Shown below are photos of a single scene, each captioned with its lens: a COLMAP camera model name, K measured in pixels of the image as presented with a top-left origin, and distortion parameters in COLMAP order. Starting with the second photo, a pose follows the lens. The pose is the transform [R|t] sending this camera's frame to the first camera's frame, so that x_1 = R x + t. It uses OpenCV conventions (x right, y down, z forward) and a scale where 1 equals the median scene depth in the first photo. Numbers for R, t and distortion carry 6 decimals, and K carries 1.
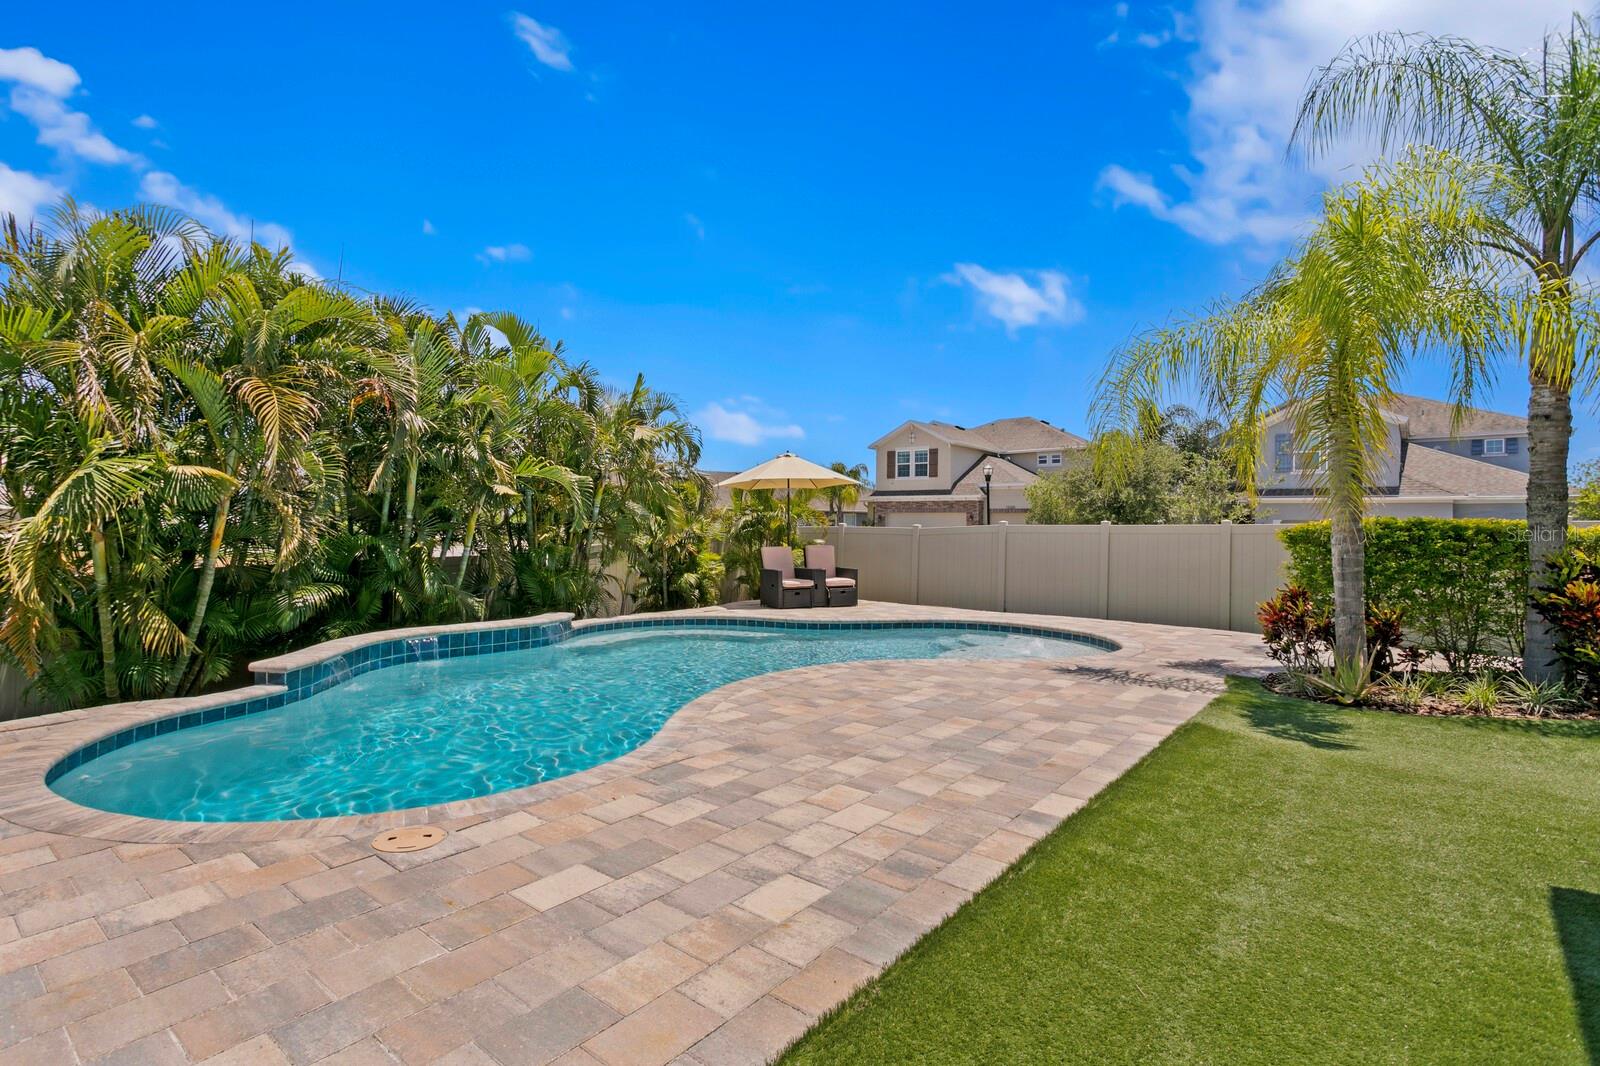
lens RADIAL K [[774.9, 0, 817.4], [0, 774.9, 535.0], [0, 0, 1]] dist [-0.000130, -0.000793]
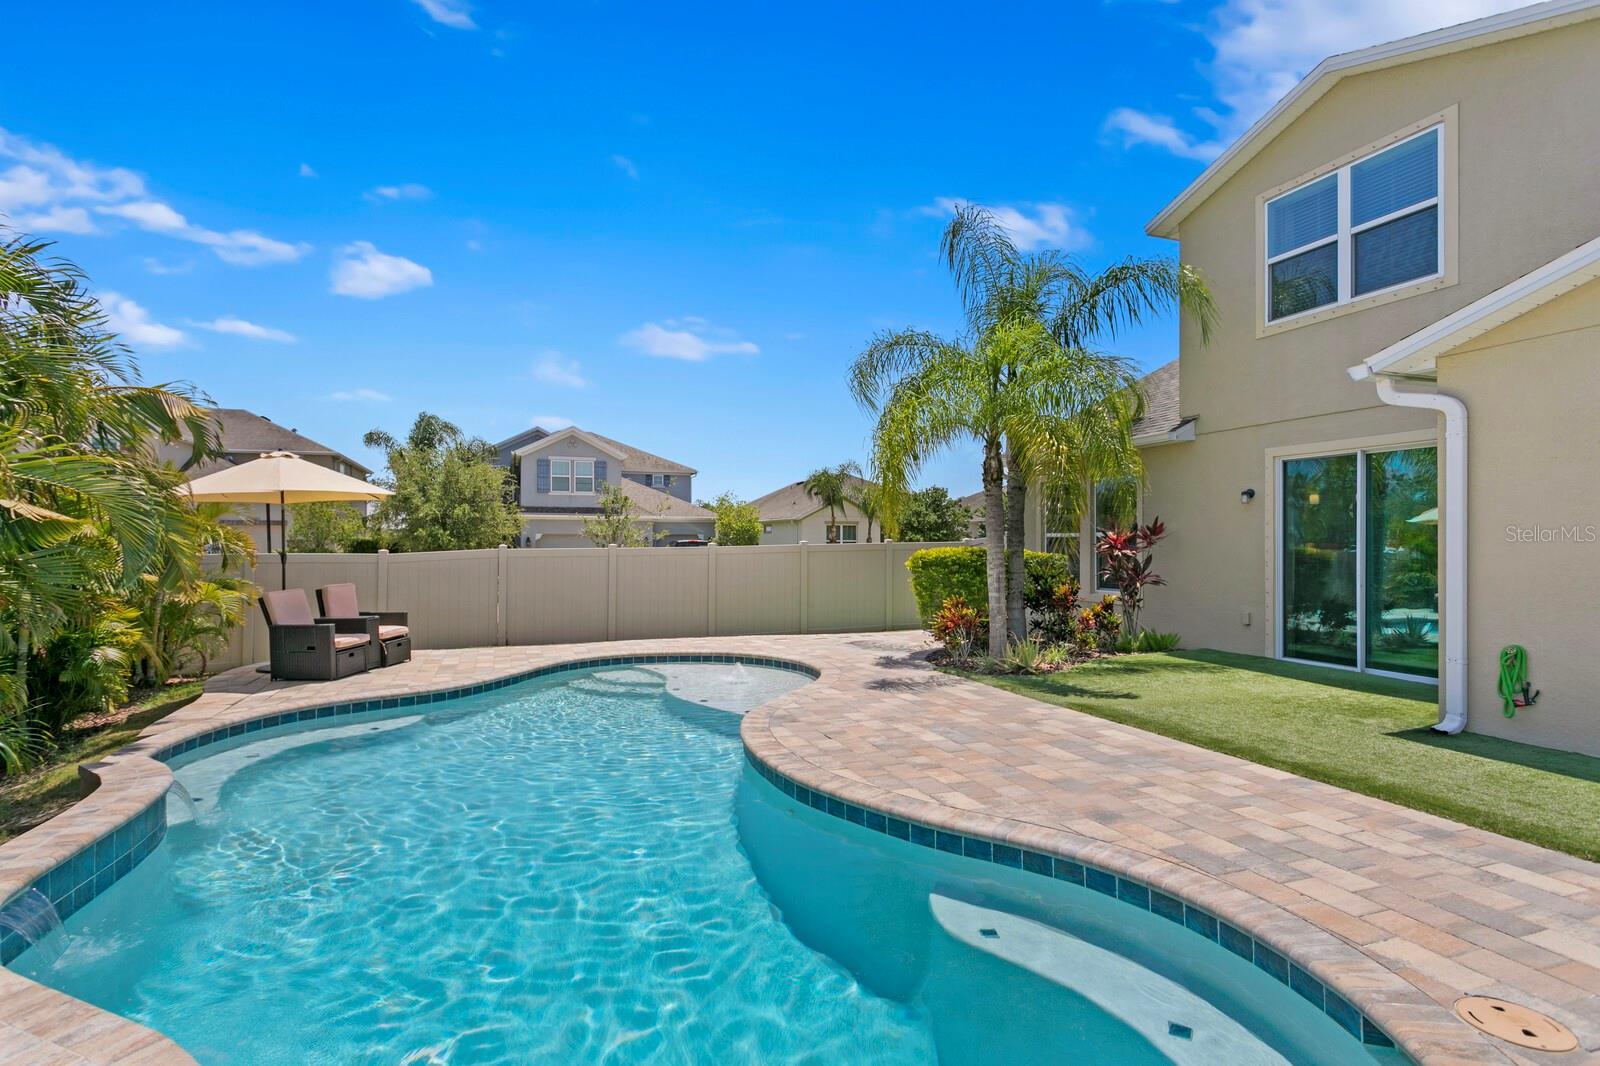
lens RADIAL K [[774.9, 0, 817.4], [0, 774.9, 535.0], [0, 0, 1]] dist [-0.000130, -0.000793]
pose [[0.526787, 0.001836, 0.849995, -1.282226], [0.012863, 0.999866, -0.010131, -0.053072], [-0.849900, 0.016270, 0.526693, 1.009852]]
